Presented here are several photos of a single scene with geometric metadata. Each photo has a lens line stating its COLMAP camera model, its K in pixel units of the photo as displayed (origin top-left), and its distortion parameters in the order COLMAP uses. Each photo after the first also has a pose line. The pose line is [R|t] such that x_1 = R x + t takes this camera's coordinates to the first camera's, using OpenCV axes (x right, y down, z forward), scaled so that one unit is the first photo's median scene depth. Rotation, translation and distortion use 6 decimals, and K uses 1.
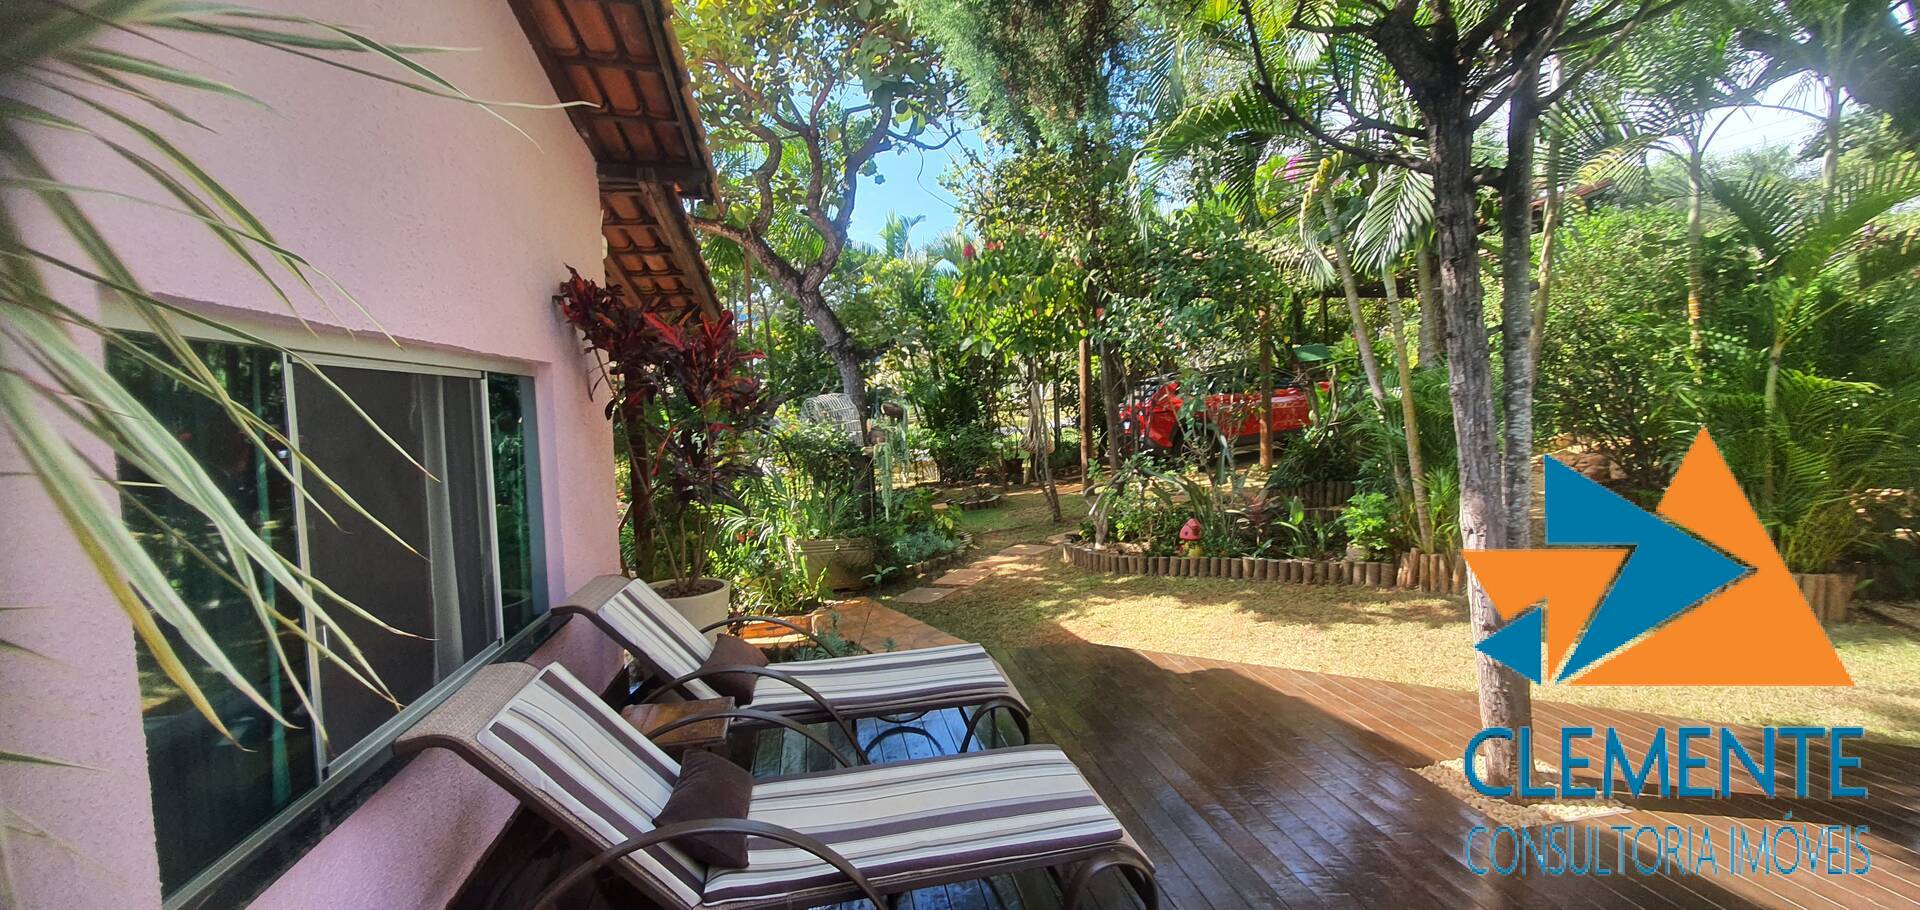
lens RADIAL K [[771.4, 0, 954.1], [0, 771.4, 467.4], [0, 0, 1]] dist [0.000291, -0.000082]
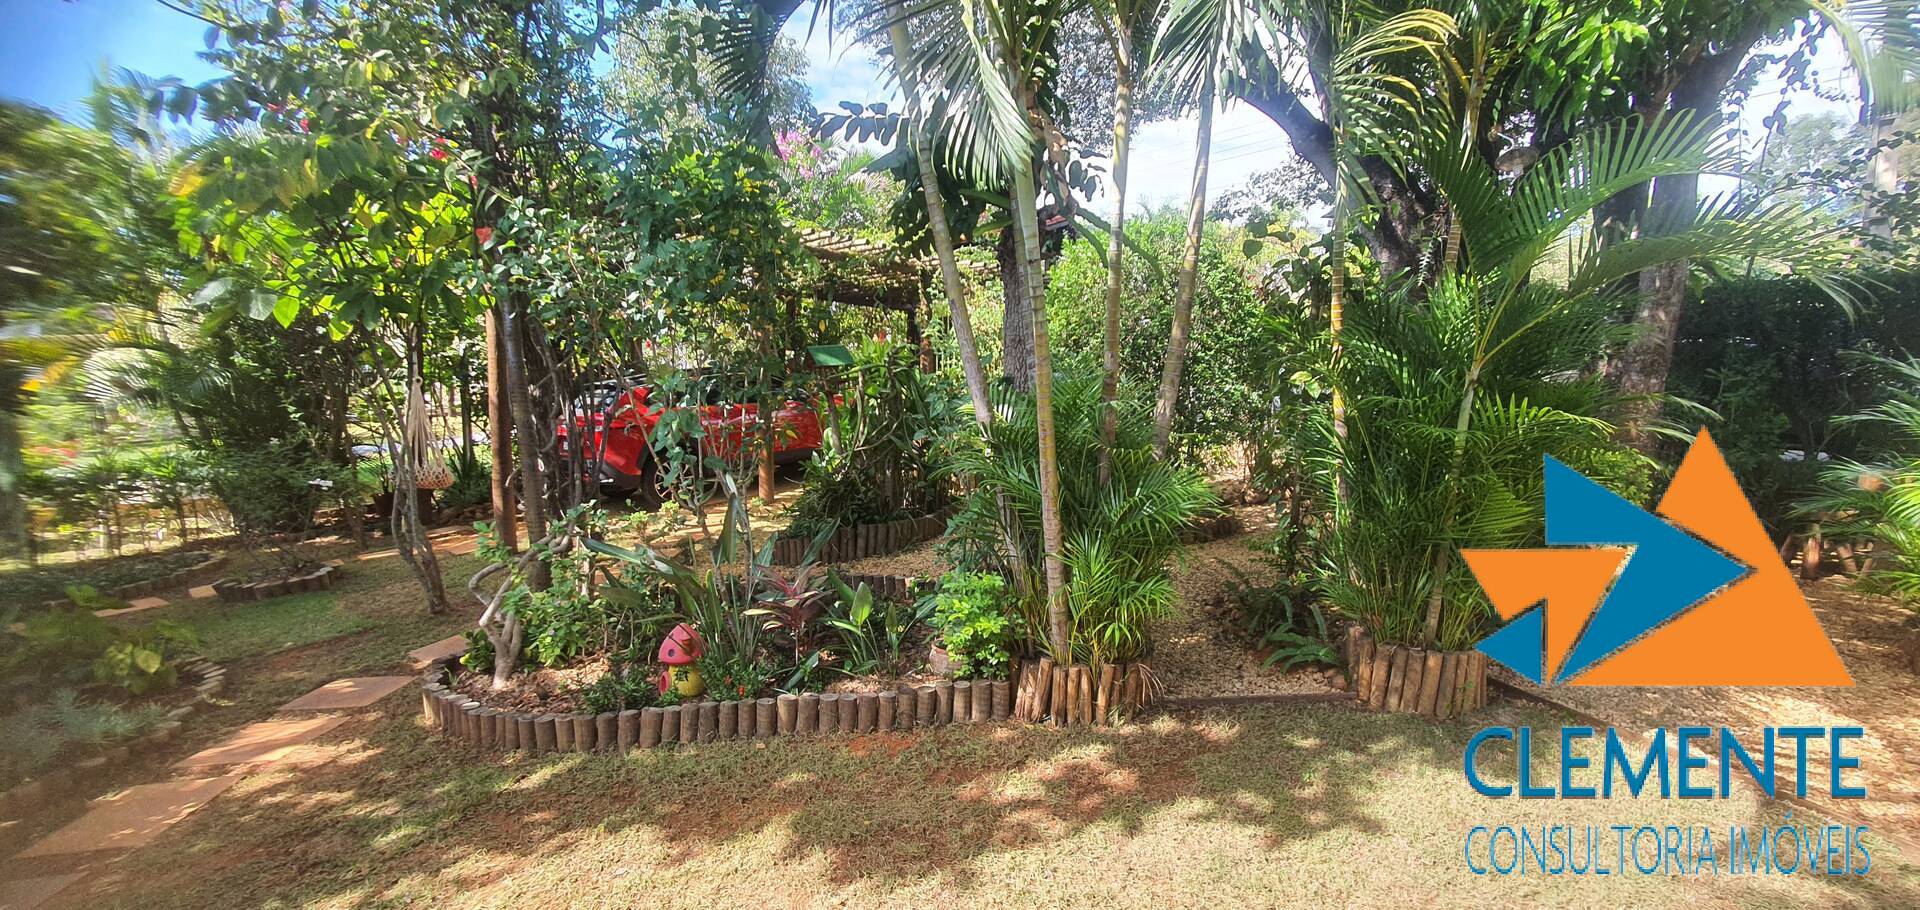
lens RADIAL K [[736.8, 0, 963.0], [0, 736.8, 447.5], [0, 0, 1]] dist [0.001217, 0.000018]
pose [[0.773764, -0.005290, 0.633452, 0.133130], [0.028509, 0.999243, -0.026479, -0.045443], [-0.632832, 0.038547, 0.773329, 0.468560]]
